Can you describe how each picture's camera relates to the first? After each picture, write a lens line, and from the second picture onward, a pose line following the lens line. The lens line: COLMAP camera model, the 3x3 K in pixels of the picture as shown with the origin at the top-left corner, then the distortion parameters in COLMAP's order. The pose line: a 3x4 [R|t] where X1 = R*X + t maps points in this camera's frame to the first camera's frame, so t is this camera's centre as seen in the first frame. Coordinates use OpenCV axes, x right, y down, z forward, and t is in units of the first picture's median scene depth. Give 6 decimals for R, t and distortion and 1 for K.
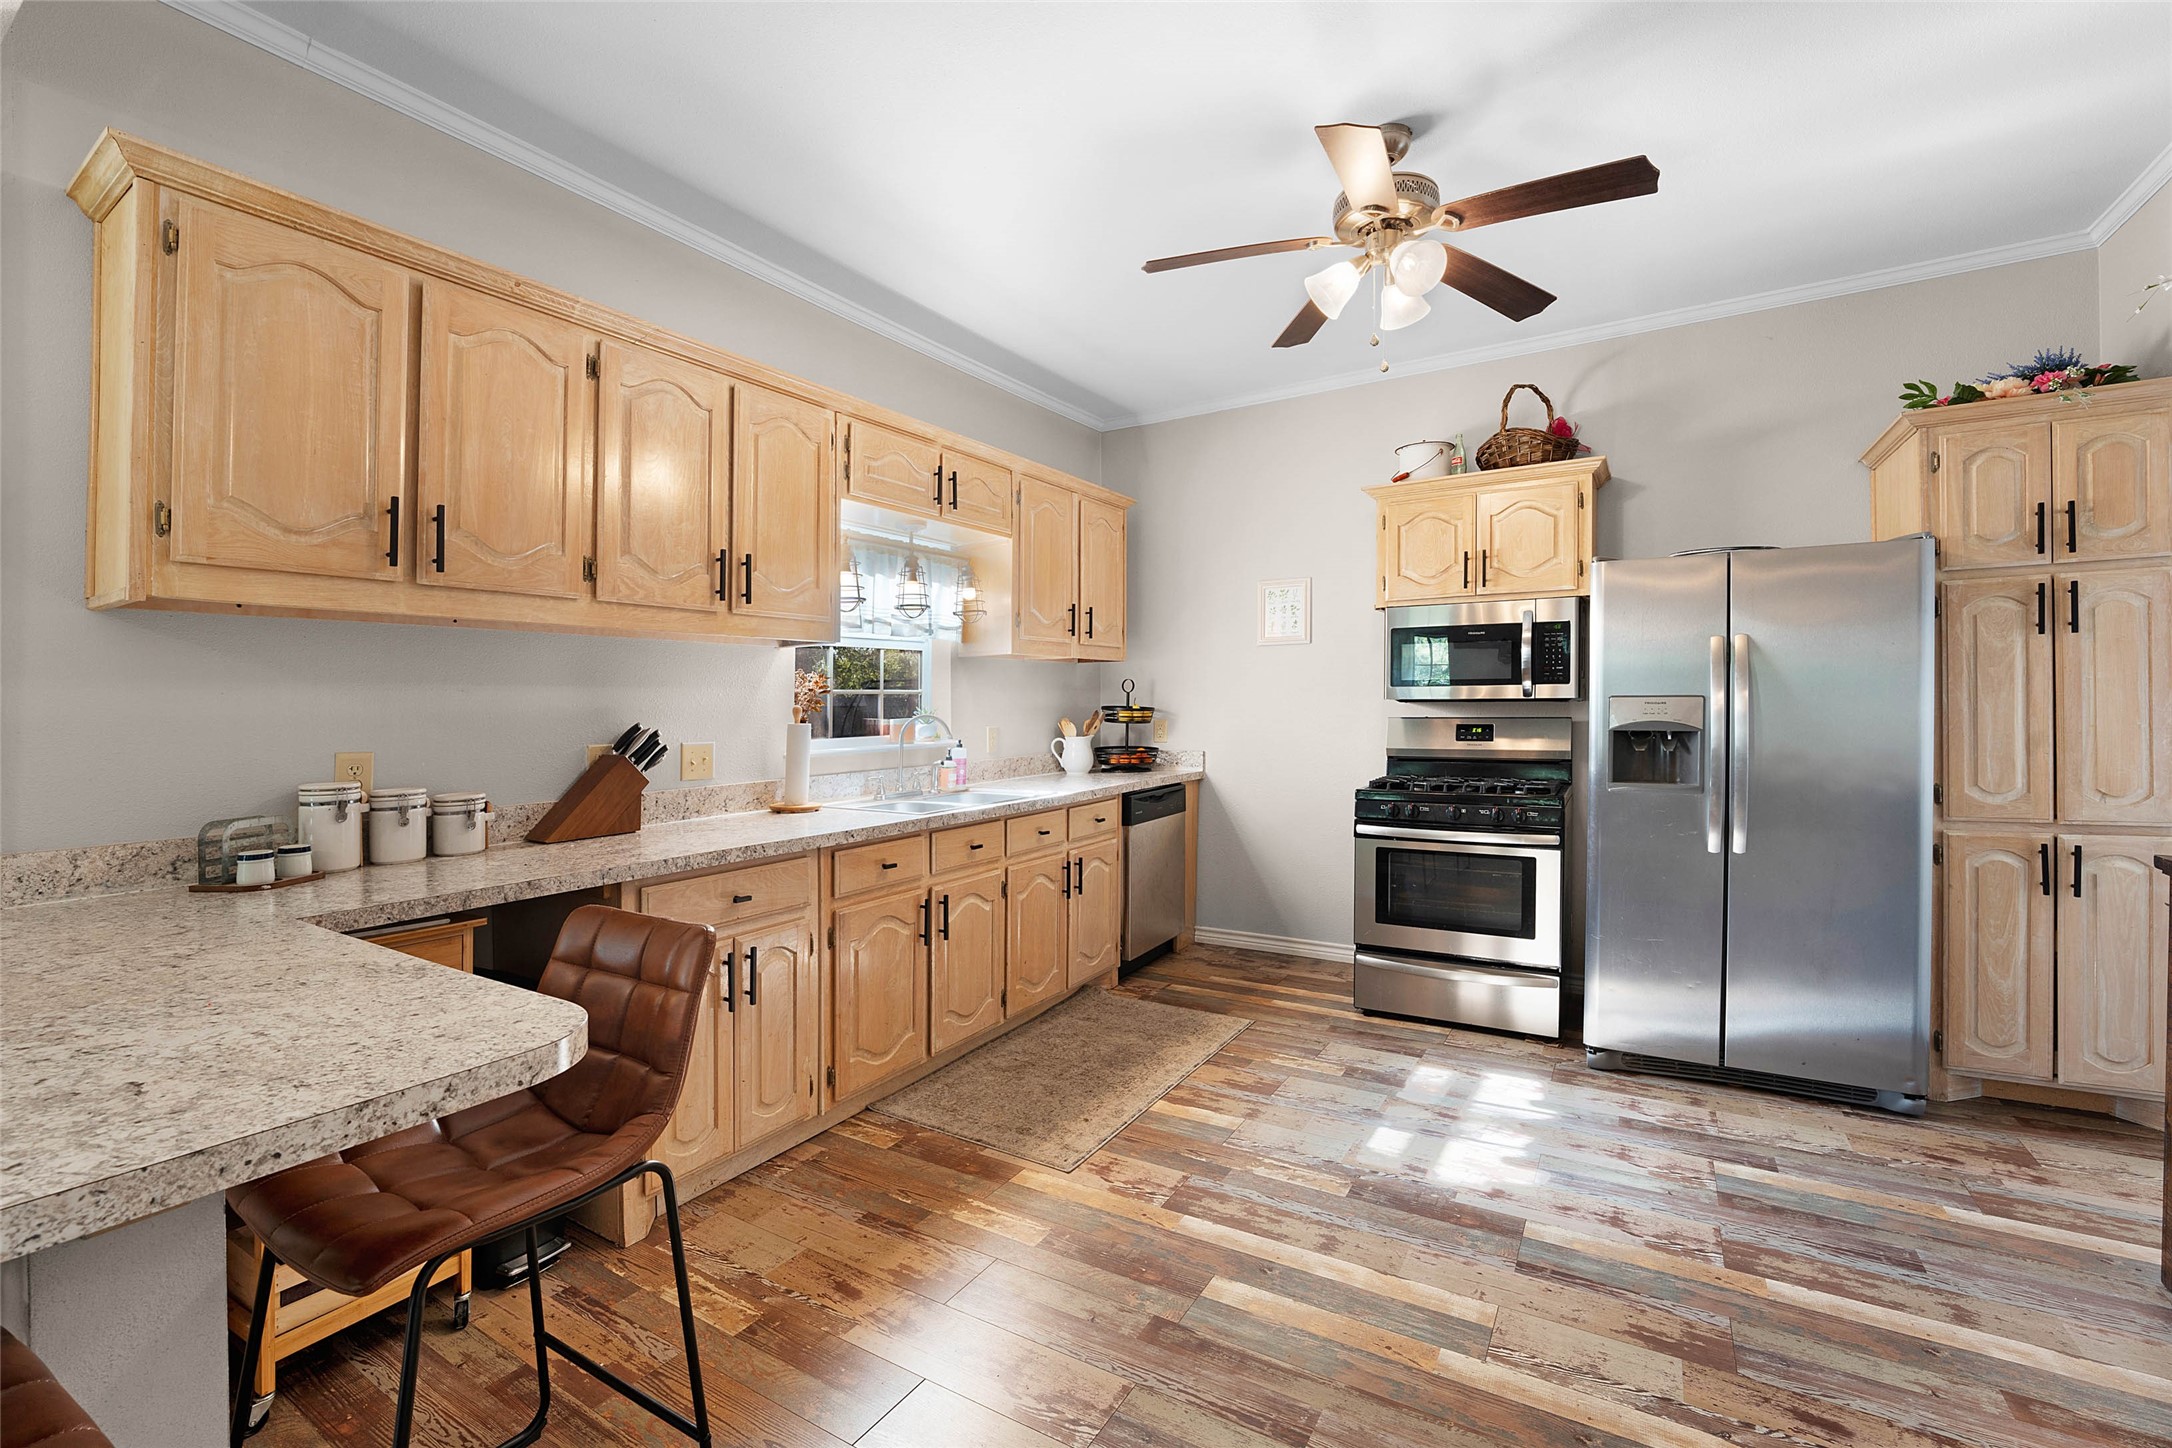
lens RADIAL K [[898.4, 0, 1139.8], [0, 898.4, 709.8], [0, 0, 1]] dist [-0.025217, 0.003654]
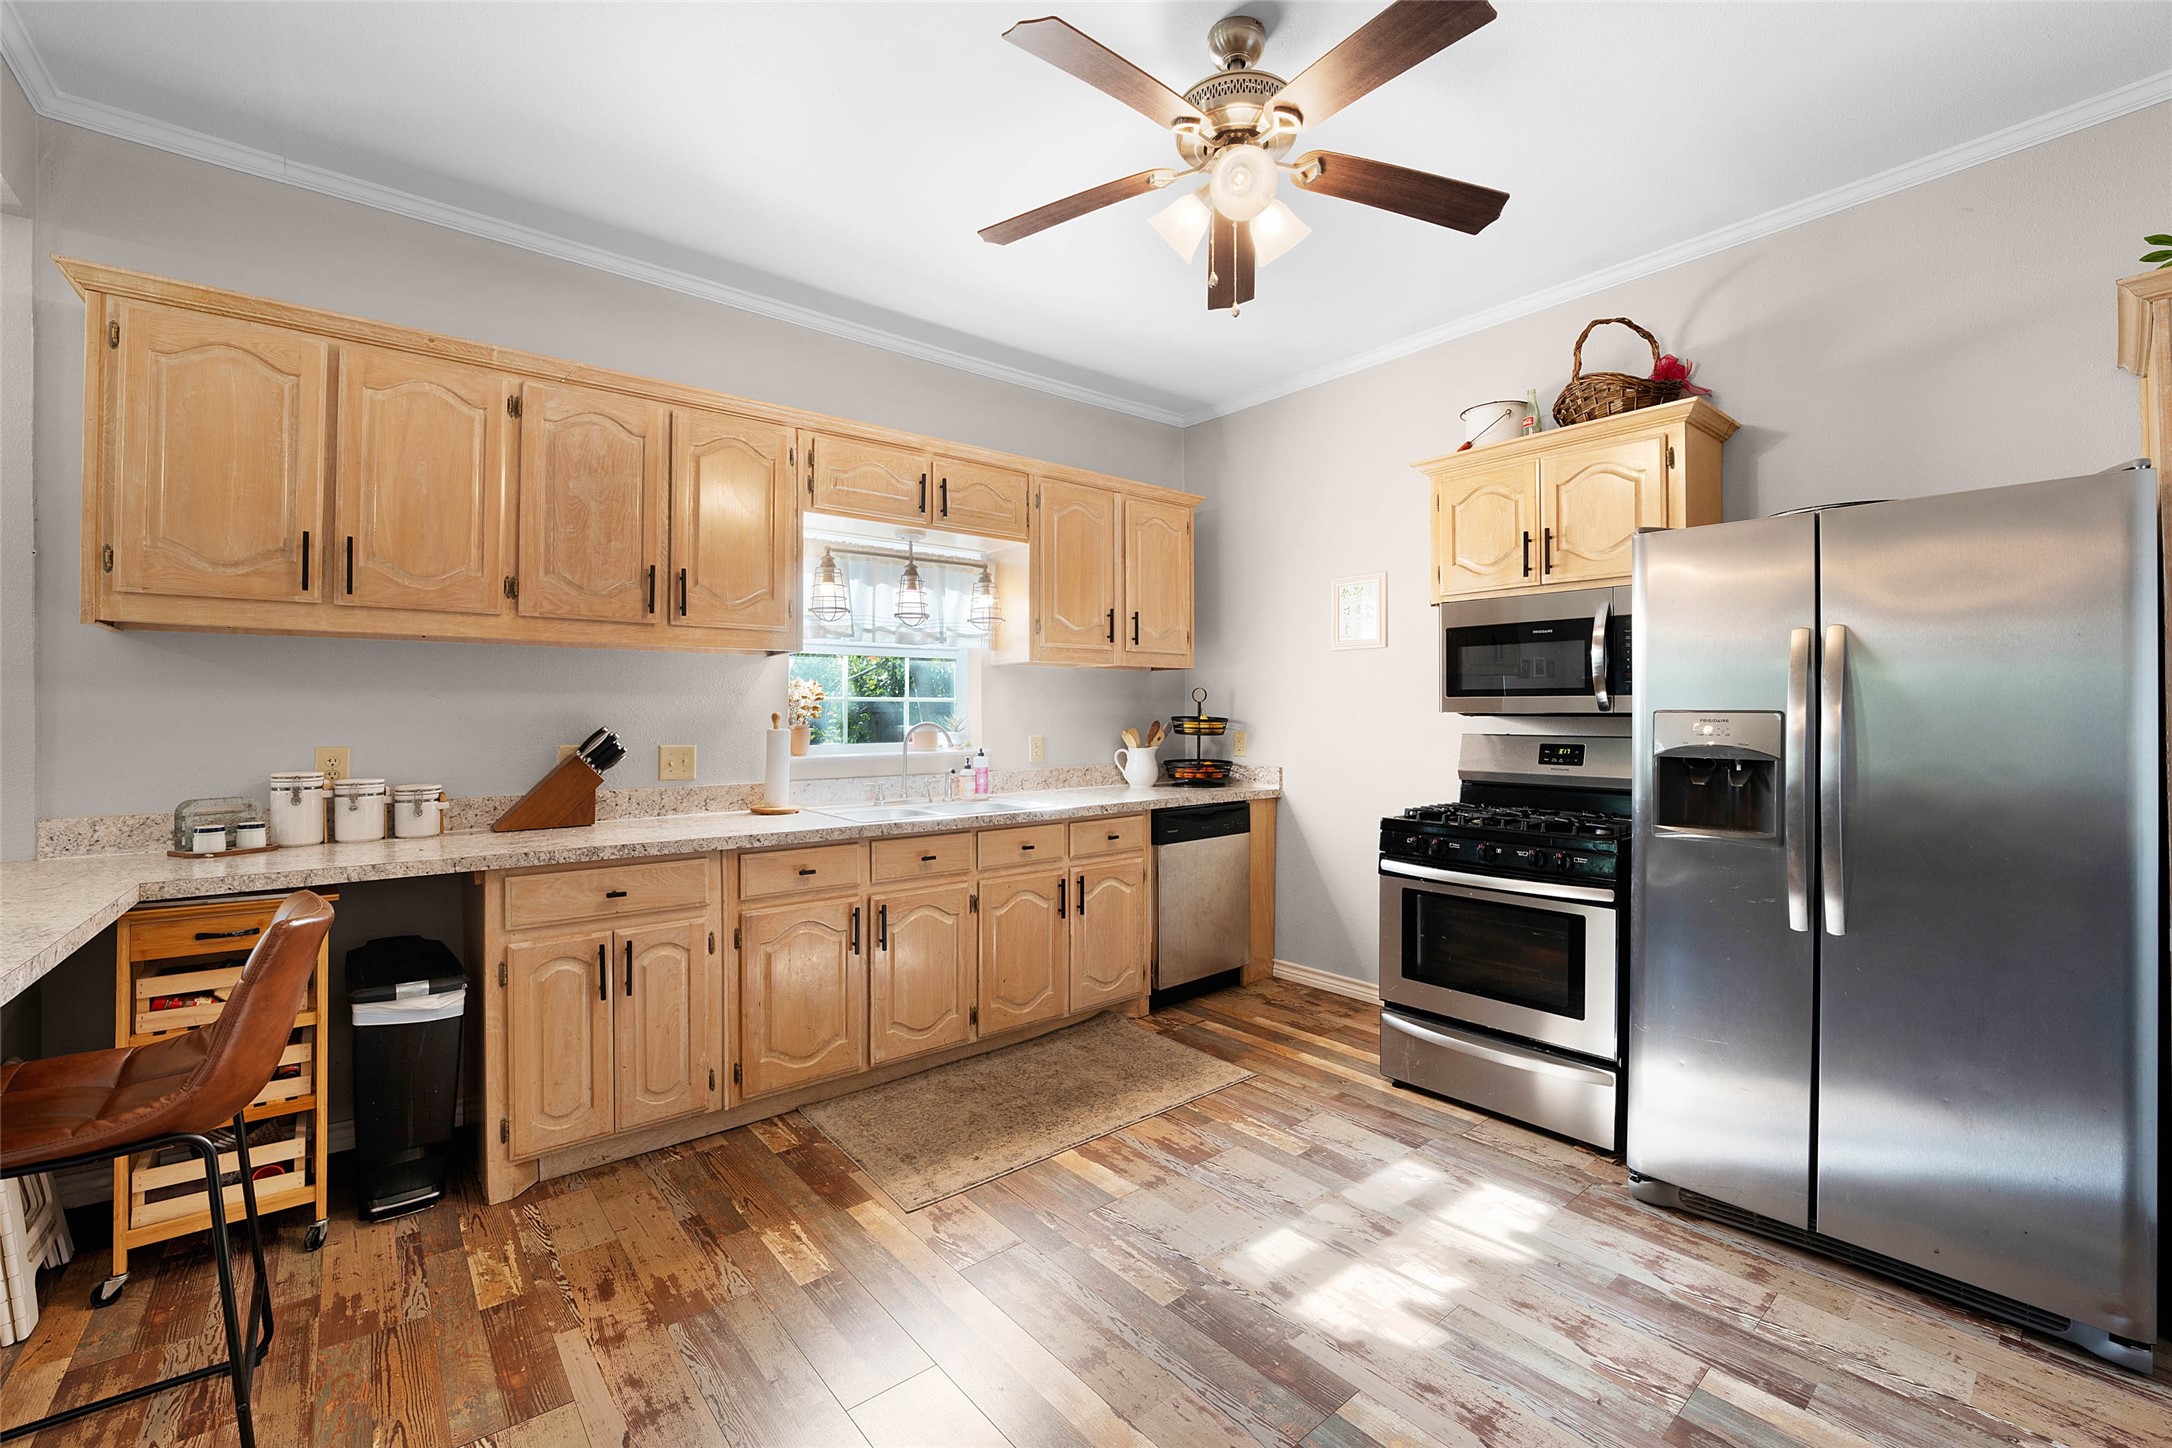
lens RADIAL K [[898.4, 0, 1088.9], [0, 898.4, 708.1], [0, 0, 1]] dist [-0.025217, 0.003654]
pose [[0.946721, 0.009241, -0.321921, 0.346559], [-0.013068, 0.999867, -0.009728, -0.004612], [0.321789, 0.013416, 0.946716, 0.145882]]
